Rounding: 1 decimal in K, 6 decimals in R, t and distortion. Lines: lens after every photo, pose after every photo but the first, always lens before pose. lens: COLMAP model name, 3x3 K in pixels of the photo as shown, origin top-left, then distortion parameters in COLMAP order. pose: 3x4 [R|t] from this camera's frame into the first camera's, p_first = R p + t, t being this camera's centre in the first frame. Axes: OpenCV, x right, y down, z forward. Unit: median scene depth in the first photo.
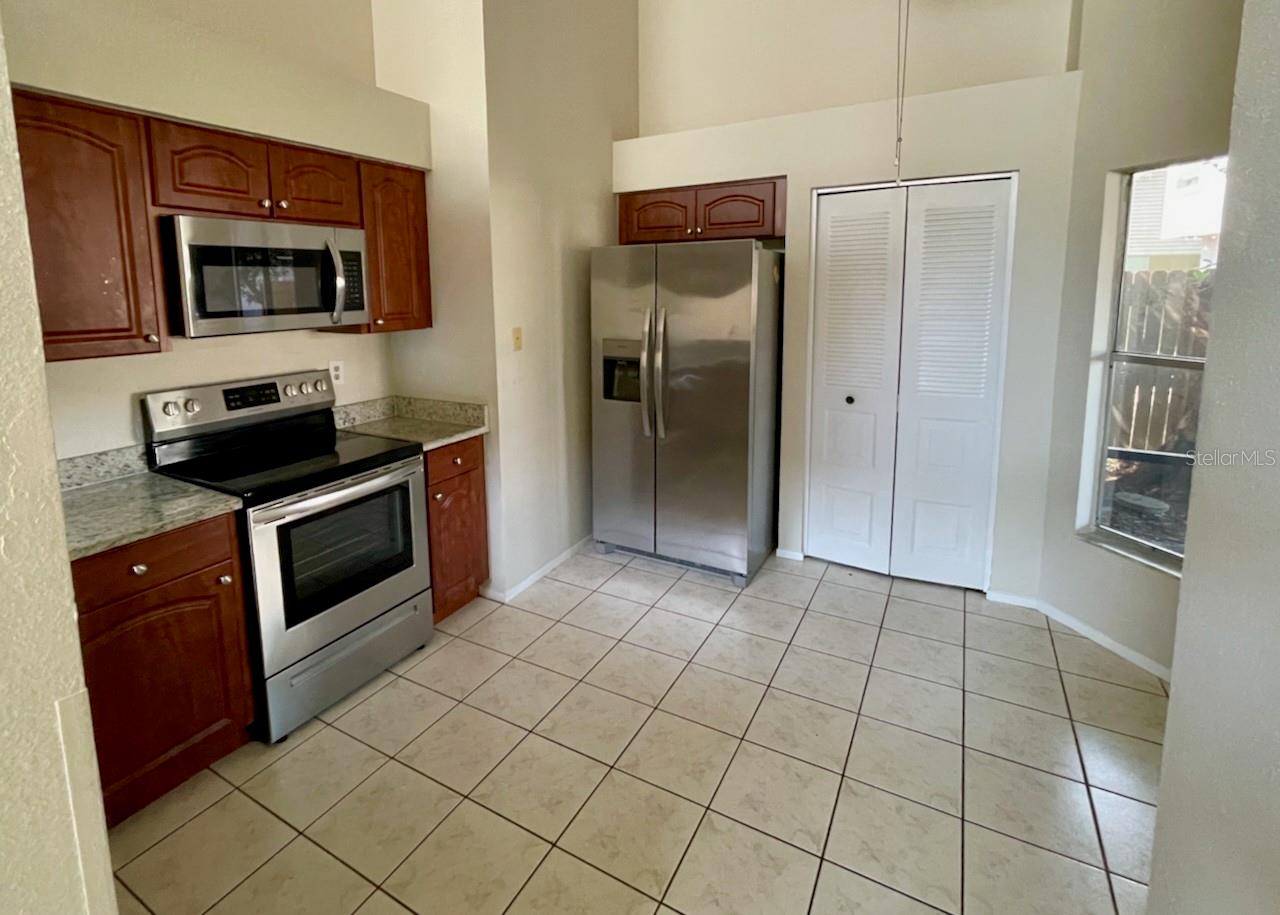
lens RADIAL K [[643.9, 0, 631.7], [0, 643.9, 454.3], [0, 0, 1]] dist [0.001892, -0.000754]
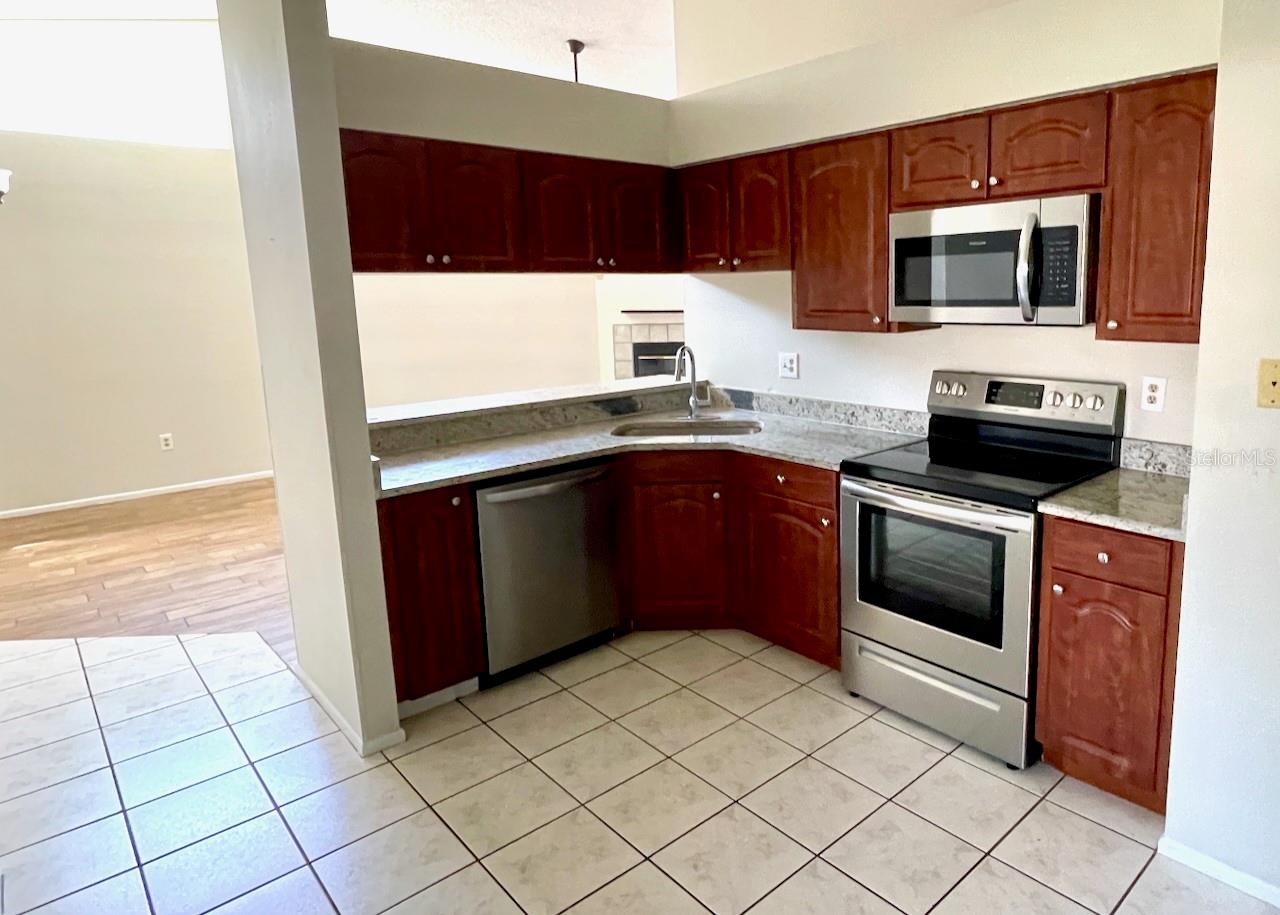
lens RADIAL K [[643.9, 0, 631.7], [0, 643.9, 454.3], [0, 0, 1]] dist [0.001892, -0.000754]
pose [[-0.323683, 0.253921, -0.911457, 0.474376], [-0.223159, 0.915651, 0.334340, -0.211868], [0.919472, 0.311620, -0.239715, 0.803127]]
